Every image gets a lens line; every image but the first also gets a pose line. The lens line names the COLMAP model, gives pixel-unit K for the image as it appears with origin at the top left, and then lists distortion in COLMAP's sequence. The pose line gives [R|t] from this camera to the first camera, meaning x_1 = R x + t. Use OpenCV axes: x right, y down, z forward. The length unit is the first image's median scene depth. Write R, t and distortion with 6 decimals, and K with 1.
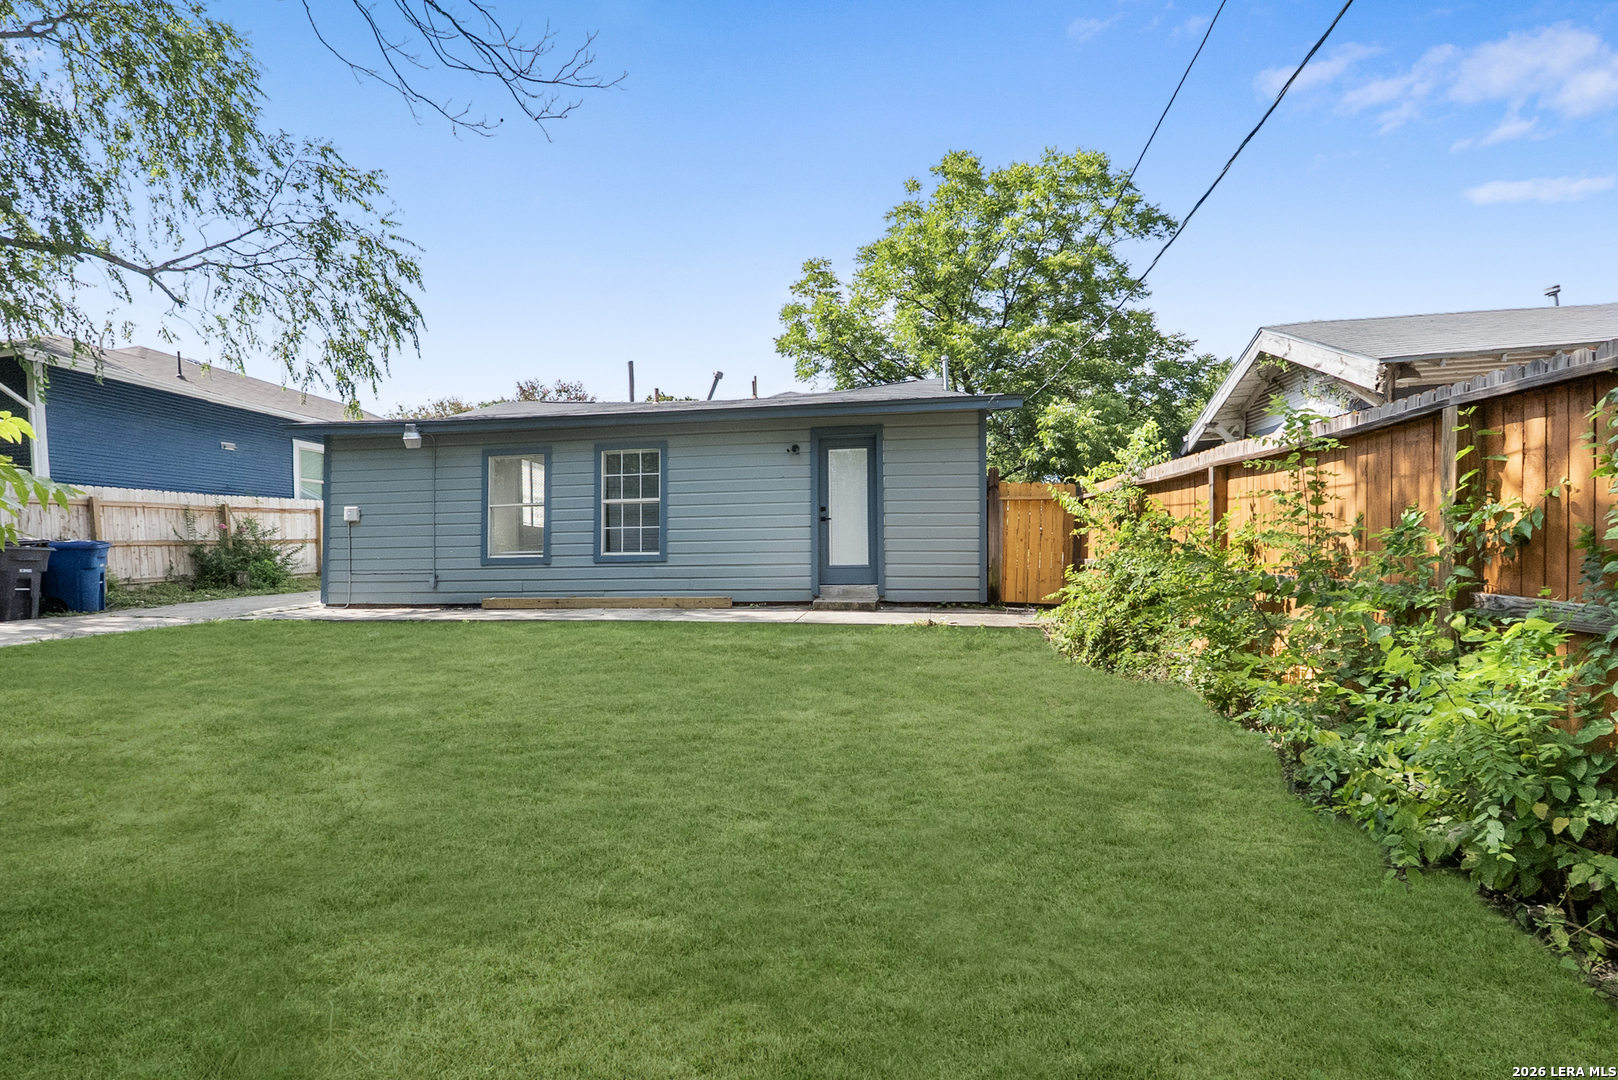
lens RADIAL K [[766.5, 0, 790.7], [0, 766.5, 533.3], [0, 0, 1]] dist [-0.000985, -0.000002]
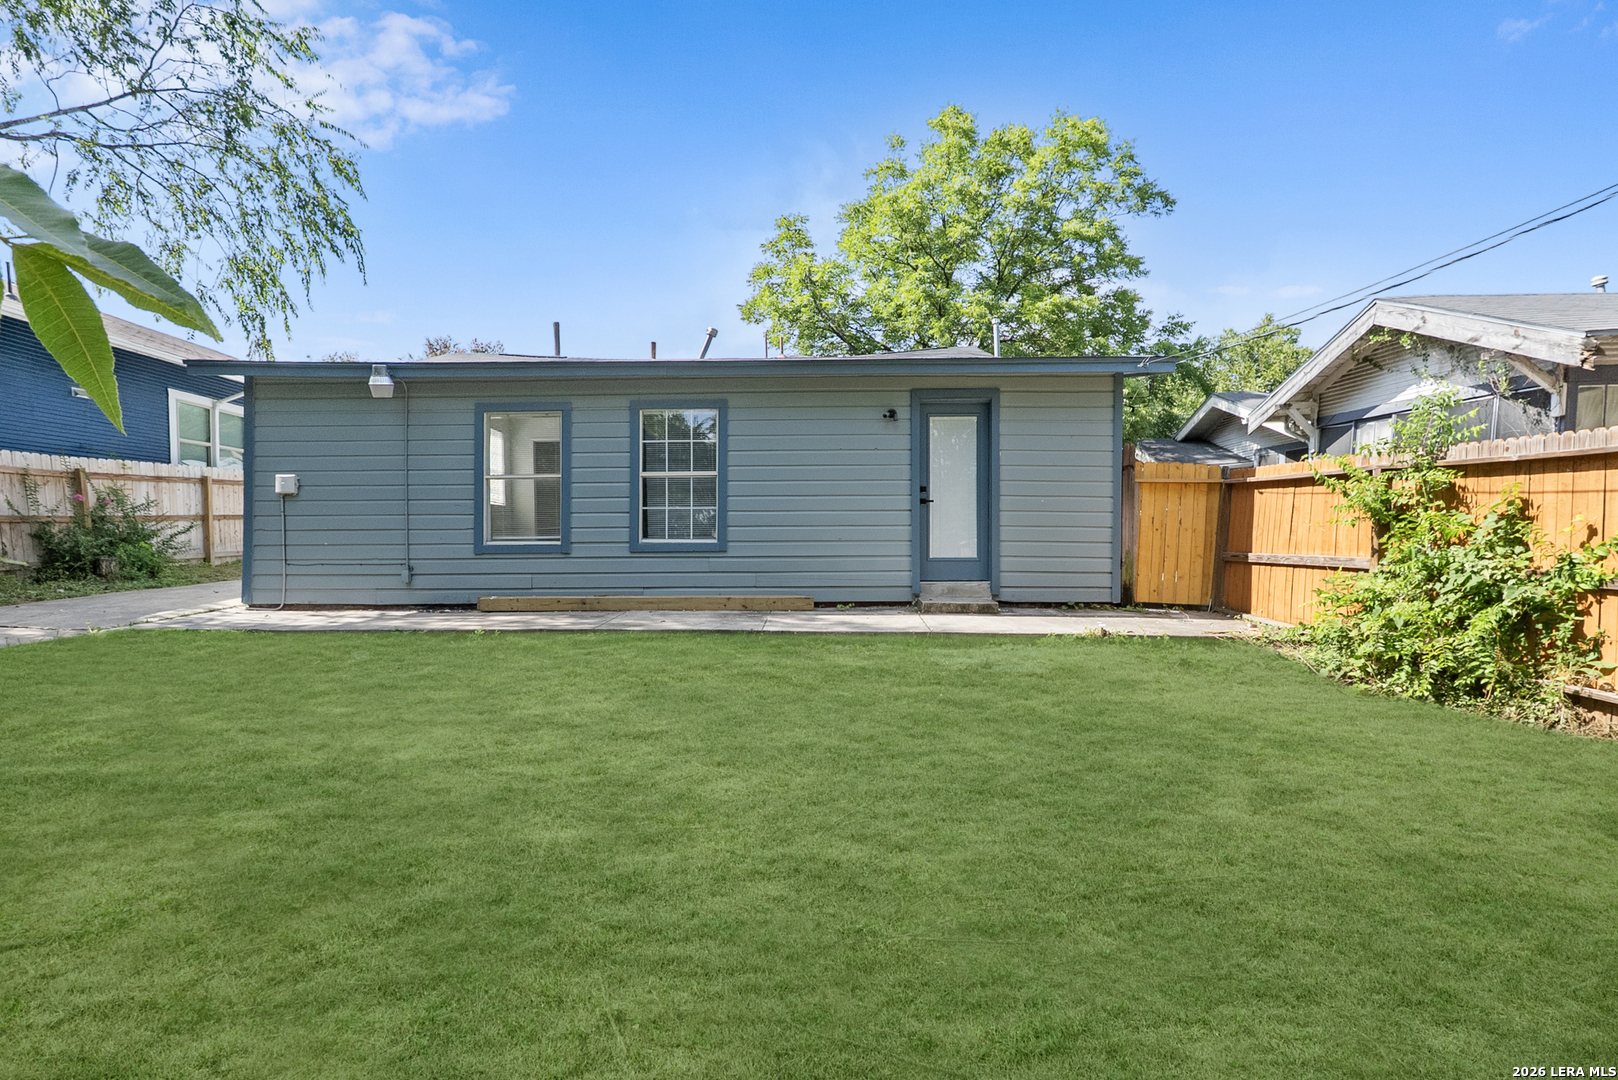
lens RADIAL K [[768.0, 0, 809.0], [0, 768.0, 540.0], [0, 0, 1]] dist [-0.000586, -0.001436]
pose [[0.988583, 0.008574, 0.150435, -0.178899], [-0.013496, 0.999405, 0.031728, -0.001497], [-0.150073, -0.033396, 0.988111, 0.179446]]
